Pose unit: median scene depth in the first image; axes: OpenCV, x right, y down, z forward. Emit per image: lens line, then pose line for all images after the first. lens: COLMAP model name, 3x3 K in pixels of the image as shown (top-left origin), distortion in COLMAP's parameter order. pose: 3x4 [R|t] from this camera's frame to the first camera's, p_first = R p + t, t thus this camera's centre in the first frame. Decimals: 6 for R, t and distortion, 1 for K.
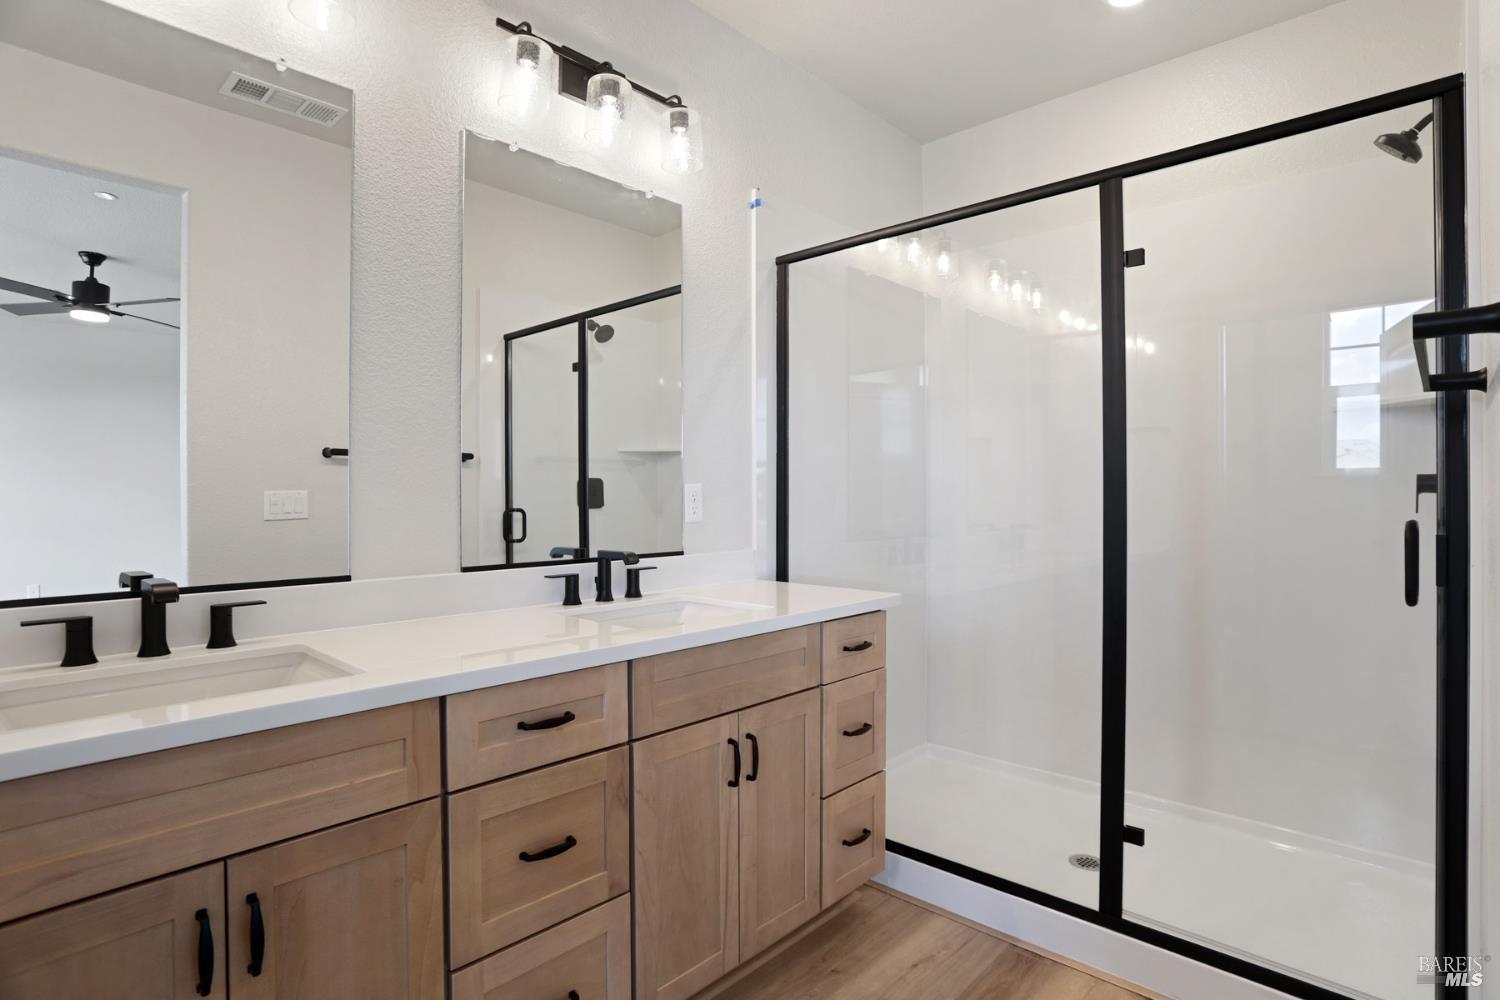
lens RADIAL K [[801.8, 0, 750.0], [0, 801.8, 500.0], [0, 0, 1]] dist [-0.056462, 0.051183]
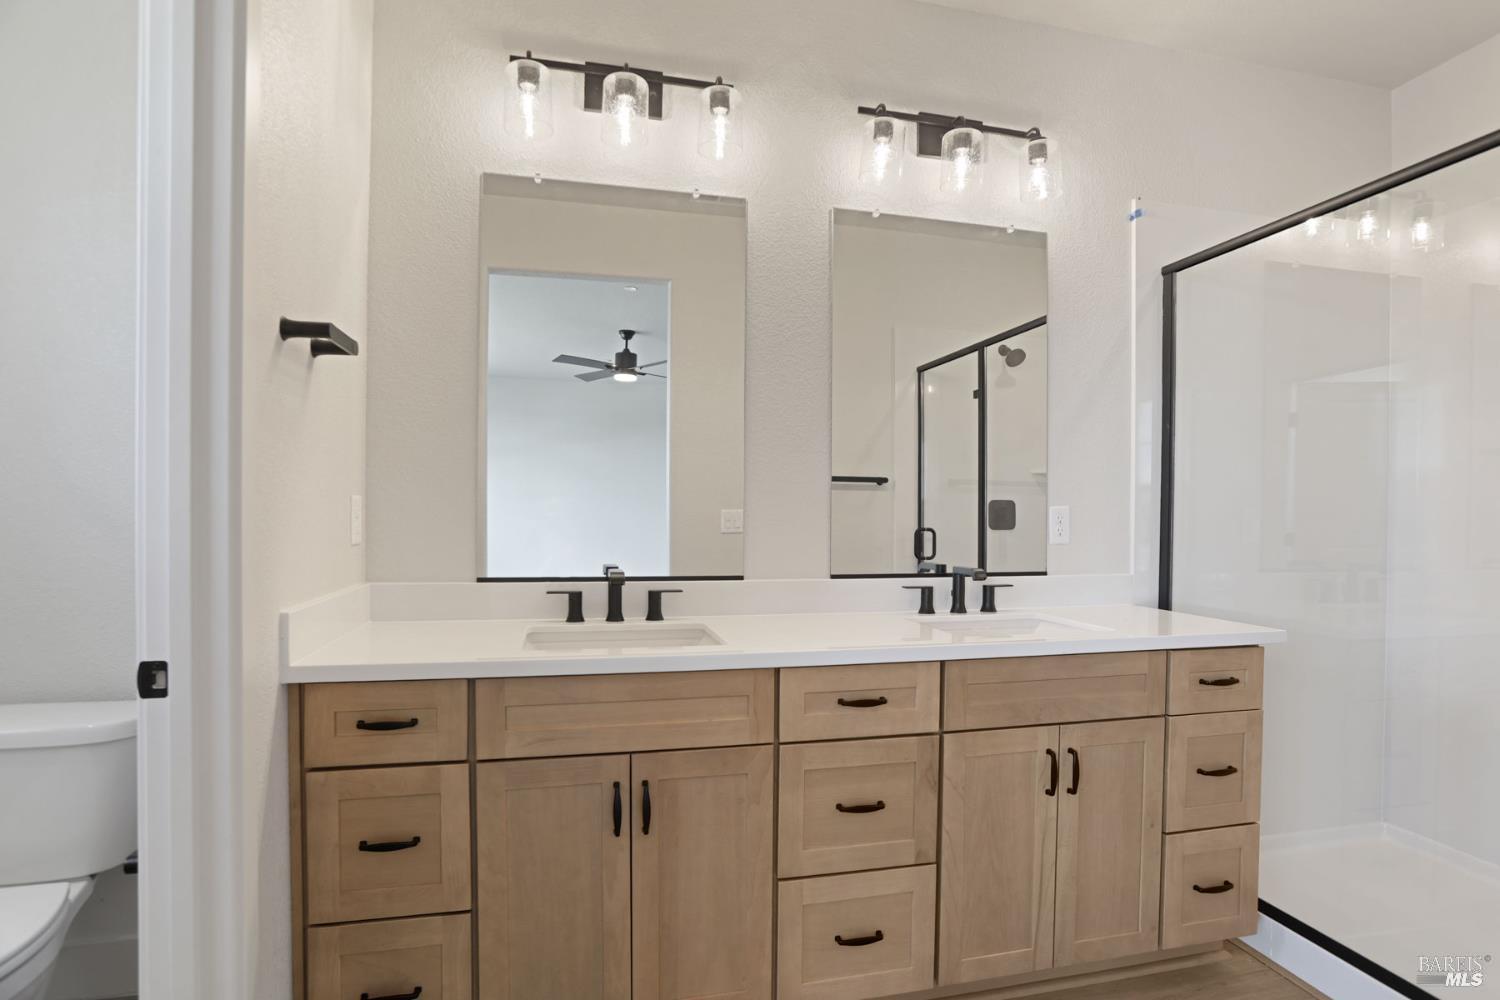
lens RADIAL K [[804.6, 0, 751.6], [0, 804.6, 534.8], [0, 0, 1]] dist [-0.001136, 0.018449]
pose [[0.846341, 0.024567, -0.532075, 0.175111], [-0.015632, 0.999651, 0.021291, 0.000231], [0.532412, -0.009702, 0.846430, -0.090003]]
